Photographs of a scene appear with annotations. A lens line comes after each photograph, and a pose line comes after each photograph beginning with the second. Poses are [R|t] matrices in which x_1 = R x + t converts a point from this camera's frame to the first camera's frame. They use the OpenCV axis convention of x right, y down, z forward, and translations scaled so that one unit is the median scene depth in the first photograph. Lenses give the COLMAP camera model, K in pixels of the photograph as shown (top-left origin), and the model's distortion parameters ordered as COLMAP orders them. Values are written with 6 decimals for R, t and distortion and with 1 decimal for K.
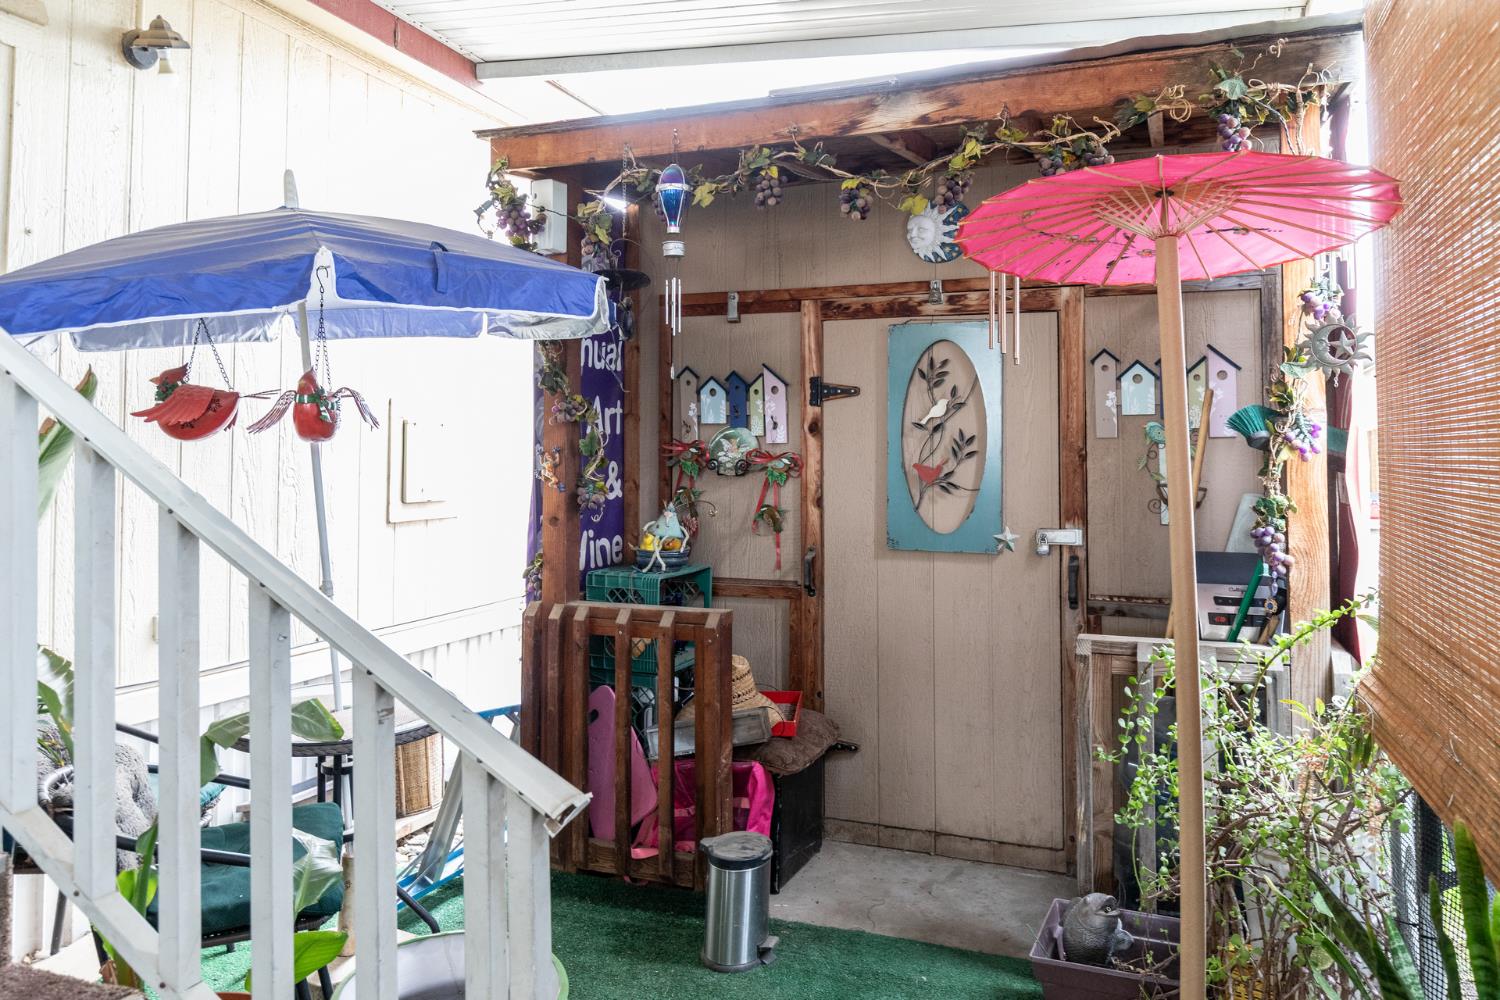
lens RADIAL K [[1047.8, 0, 751.3], [0, 1047.8, 498.2], [0, 0, 1]] dist [-0.001957, 0.001557]
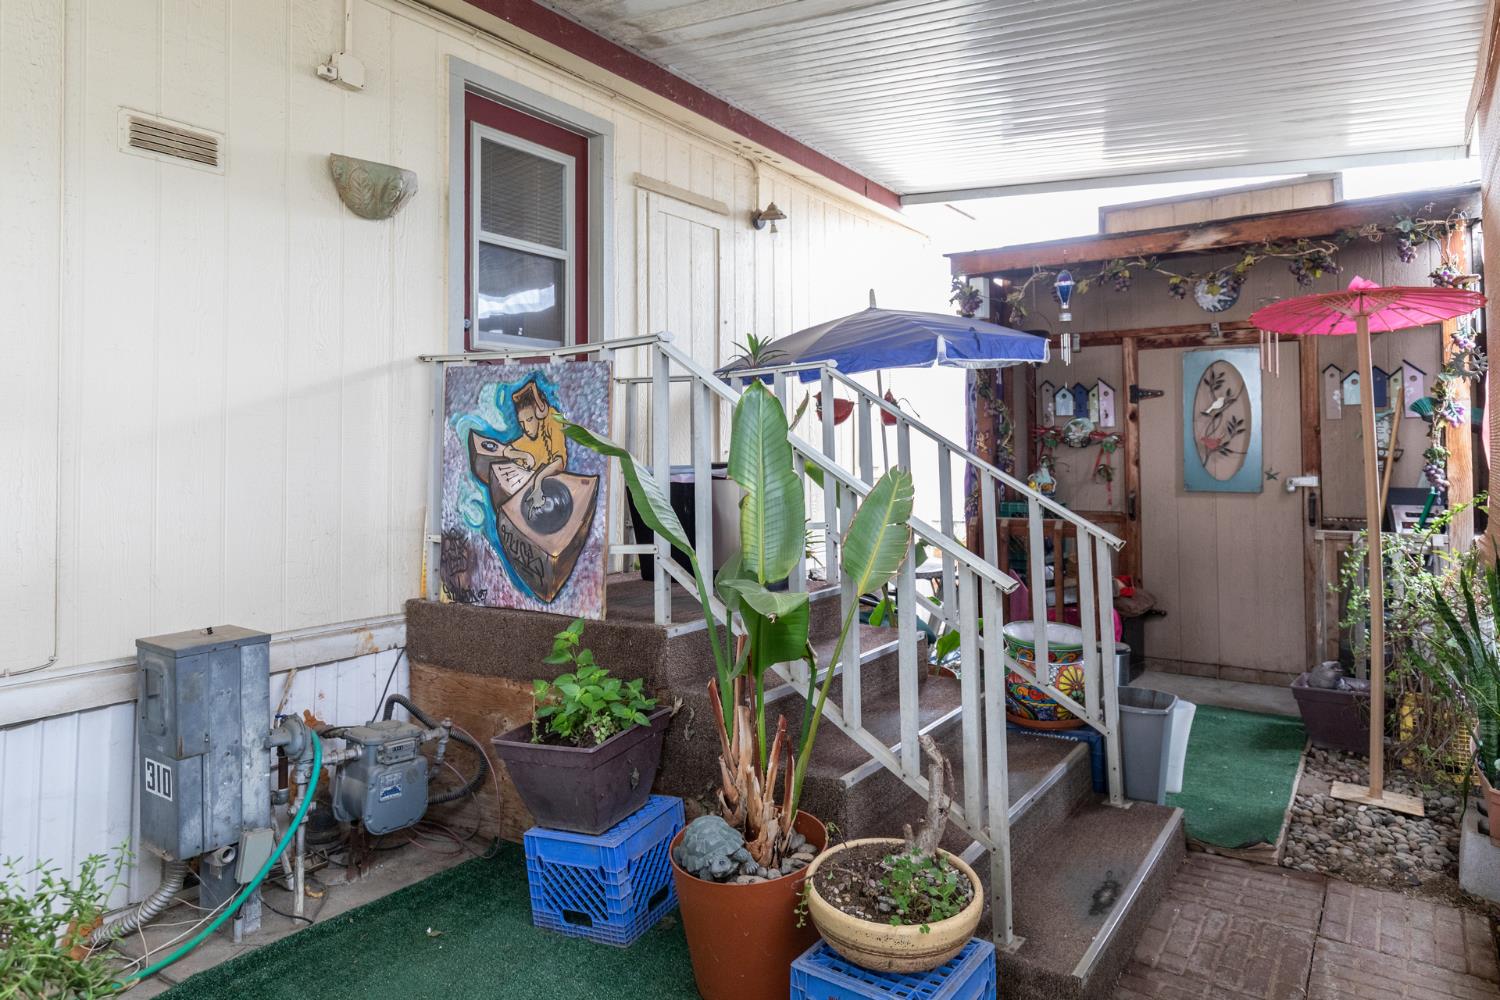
lens RADIAL K [[1015.1, 0, 722.4], [0, 1015.1, 477.0], [0, 0, 1]] dist [0.001246, -0.002586]
pose [[0.975180, -0.003849, -0.221382, -0.236282], [-0.000743, 0.999786, -0.020653, 0.065480], [0.221414, 0.020305, 0.974968, -0.740547]]
